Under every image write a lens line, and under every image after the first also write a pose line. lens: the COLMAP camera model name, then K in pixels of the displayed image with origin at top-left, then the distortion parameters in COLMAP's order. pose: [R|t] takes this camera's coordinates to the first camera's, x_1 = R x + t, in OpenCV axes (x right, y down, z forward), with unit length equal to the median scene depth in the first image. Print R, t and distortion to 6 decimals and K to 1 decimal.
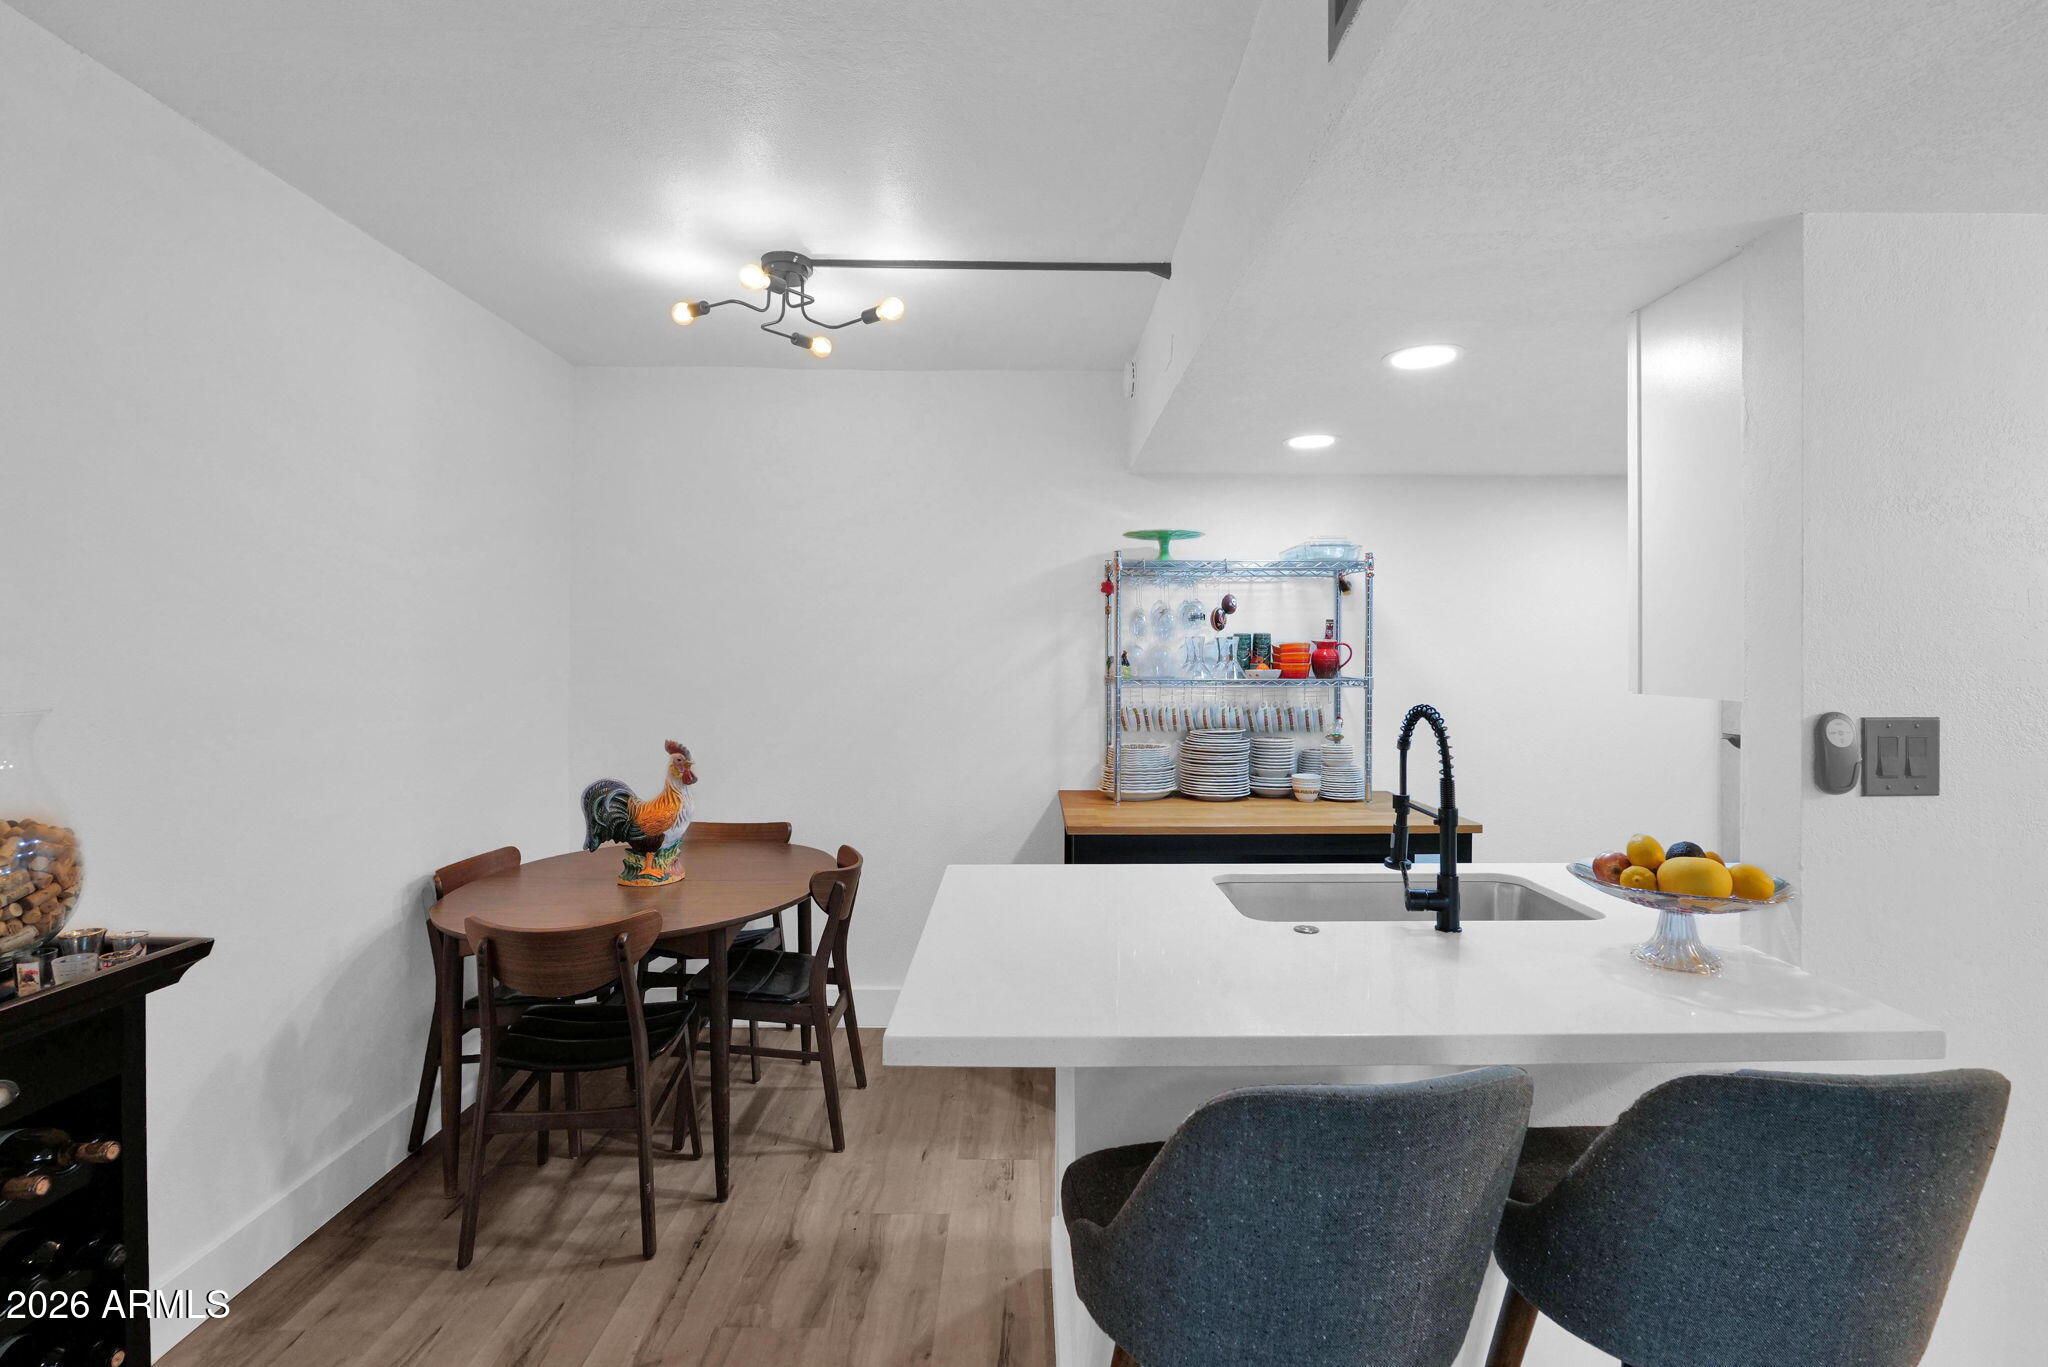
lens RADIAL K [[967.1, 0, 1040.5], [0, 967.1, 647.3], [0, 0, 1]] dist [-0.019688, 0.000555]
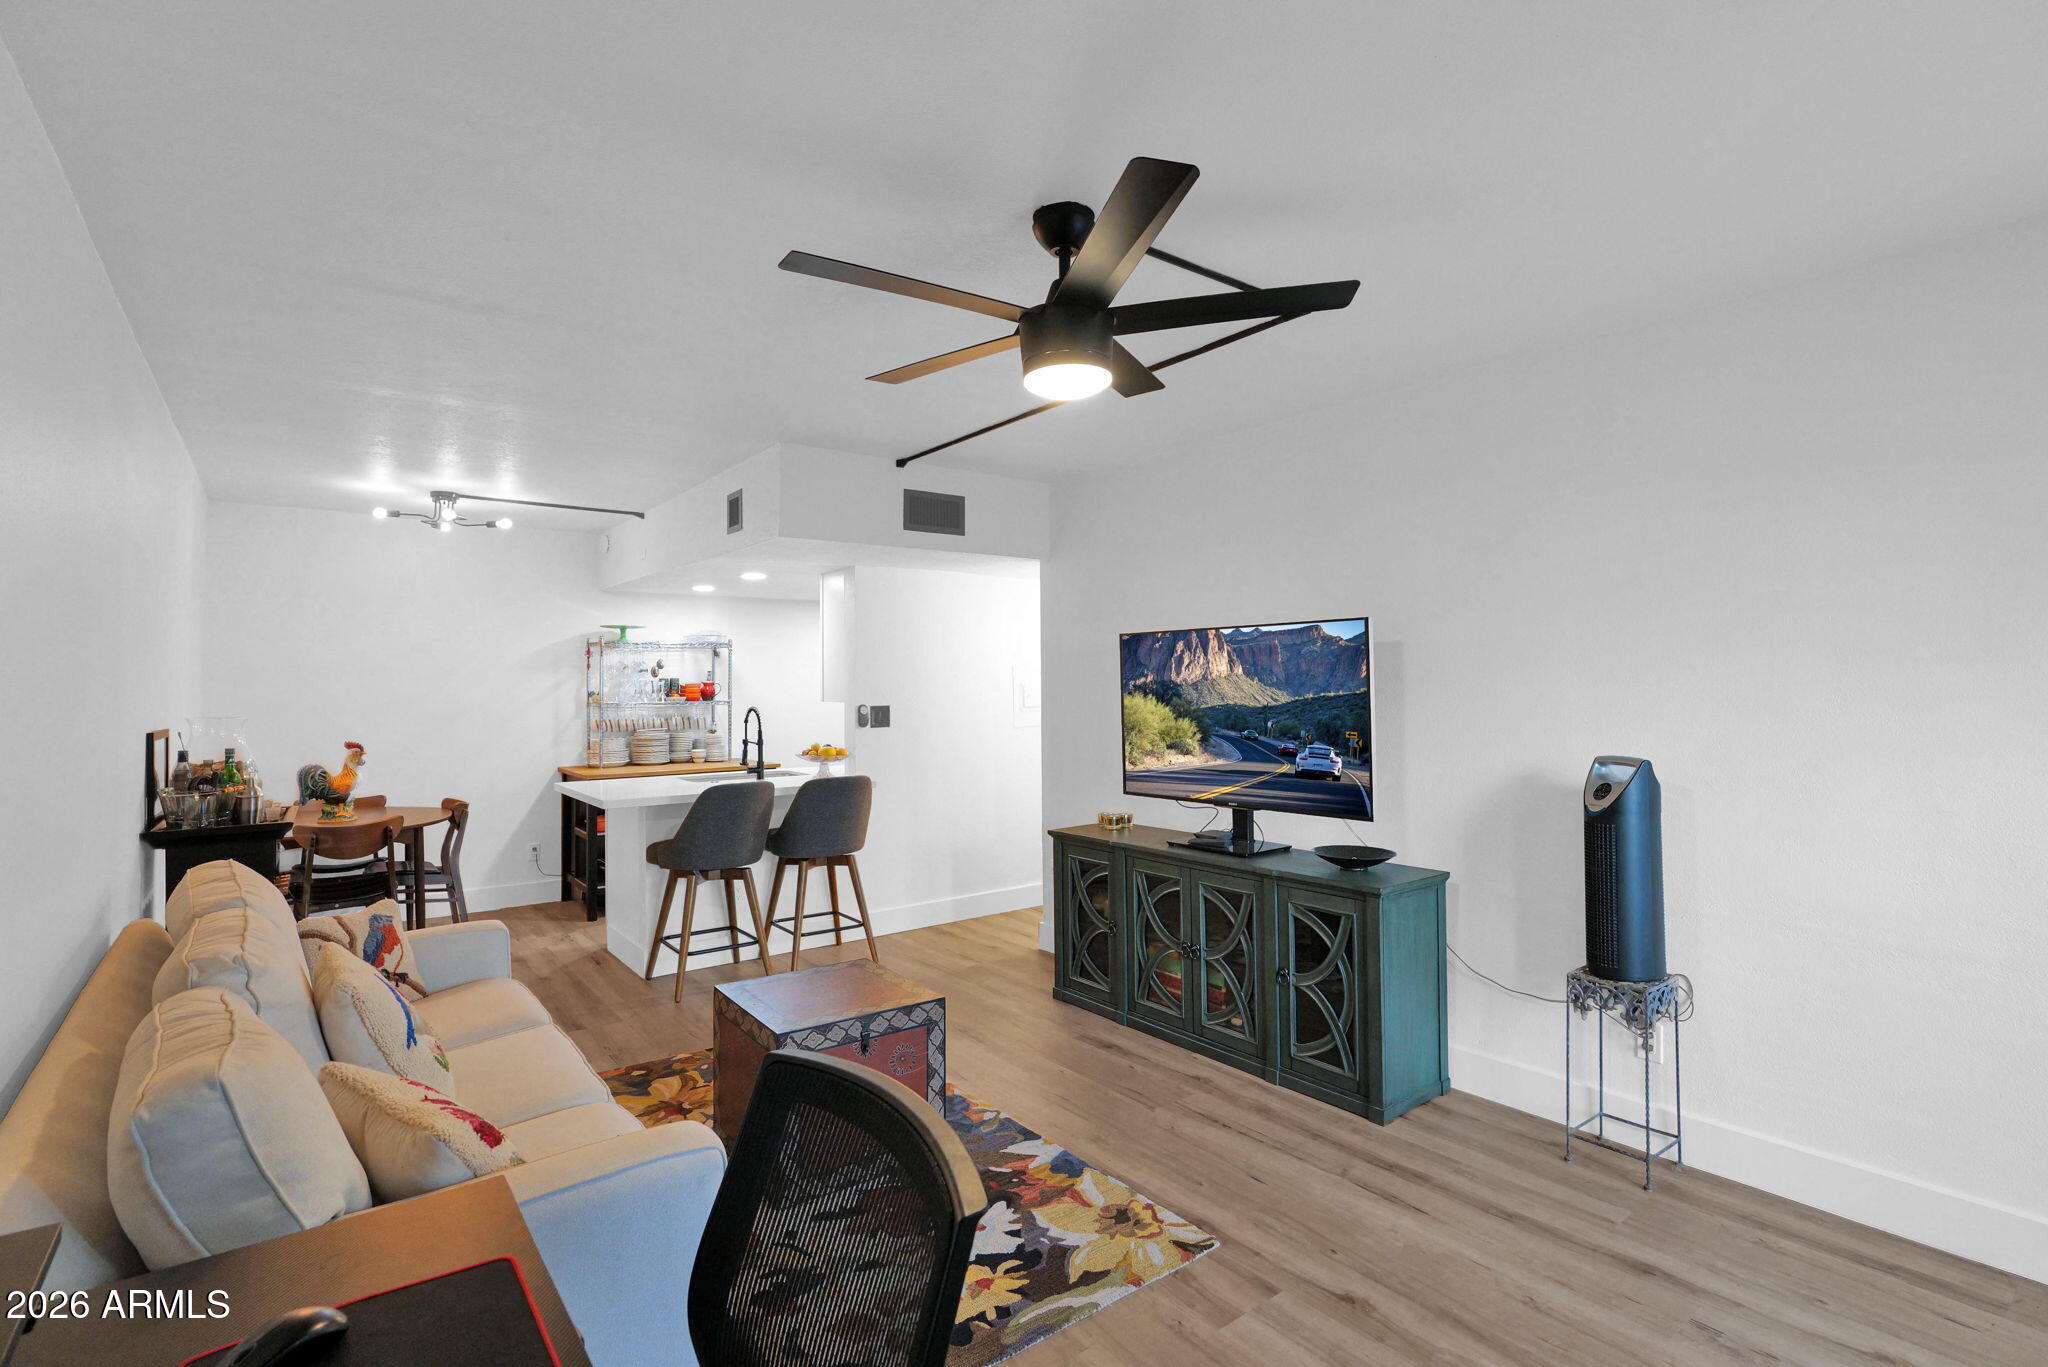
lens RADIAL K [[967.1, 0, 1018.3], [0, 967.1, 667.7], [0, 0, 1]] dist [-0.019688, 0.000555]
pose [[0.805238, 0.002028, 0.592949, -0.373419], [0.004601, 0.999943, -0.009669, -0.014384], [-0.592934, 0.010514, 0.805182, -0.993318]]
